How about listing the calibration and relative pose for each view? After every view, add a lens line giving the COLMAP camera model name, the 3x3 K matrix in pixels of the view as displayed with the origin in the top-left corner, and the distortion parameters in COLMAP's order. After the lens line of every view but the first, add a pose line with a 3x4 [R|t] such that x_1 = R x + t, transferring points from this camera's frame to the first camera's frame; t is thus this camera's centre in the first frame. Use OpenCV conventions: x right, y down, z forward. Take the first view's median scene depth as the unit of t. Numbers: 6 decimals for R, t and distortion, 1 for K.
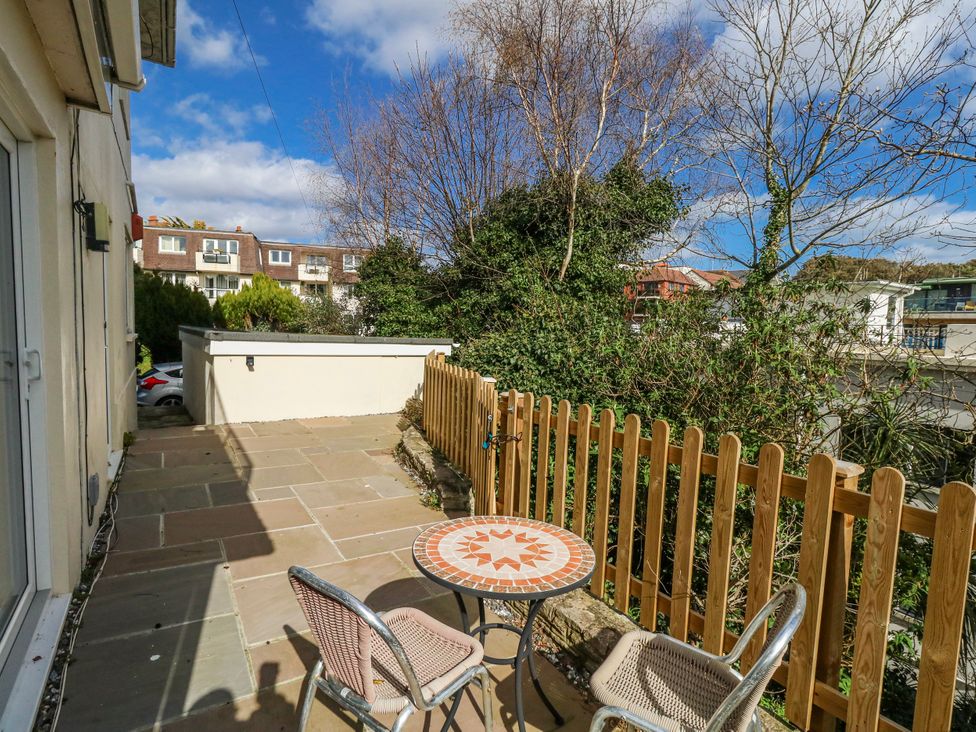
lens RADIAL K [[517.0, 0, 482.1], [0, 517.0, 364.5], [0, 0, 1]] dist [0.004923, 0.000692]
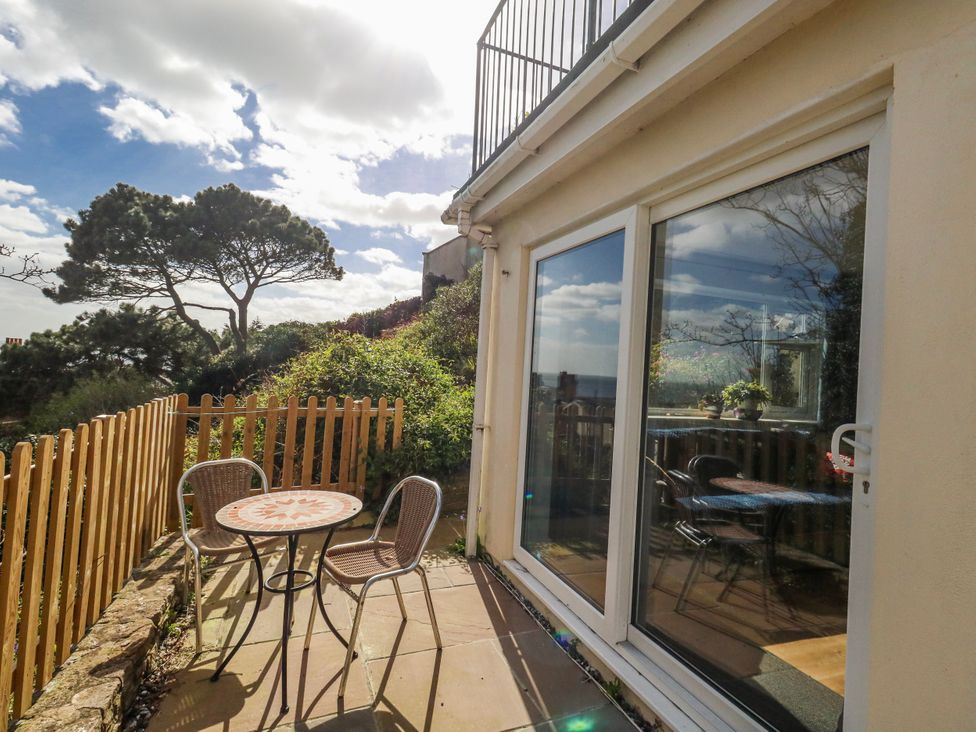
lens RADIAL K [[513.3, 0, 488.2], [0, 513.3, 362.3], [0, 0, 1]] dist [0.033813, -0.012363]
pose [[-0.979955, -0.087272, 0.179085, -0.583463], [-0.074532, 0.994265, 0.076690, -0.138337], [-0.184751, 0.061806, -0.980840, 1.952535]]
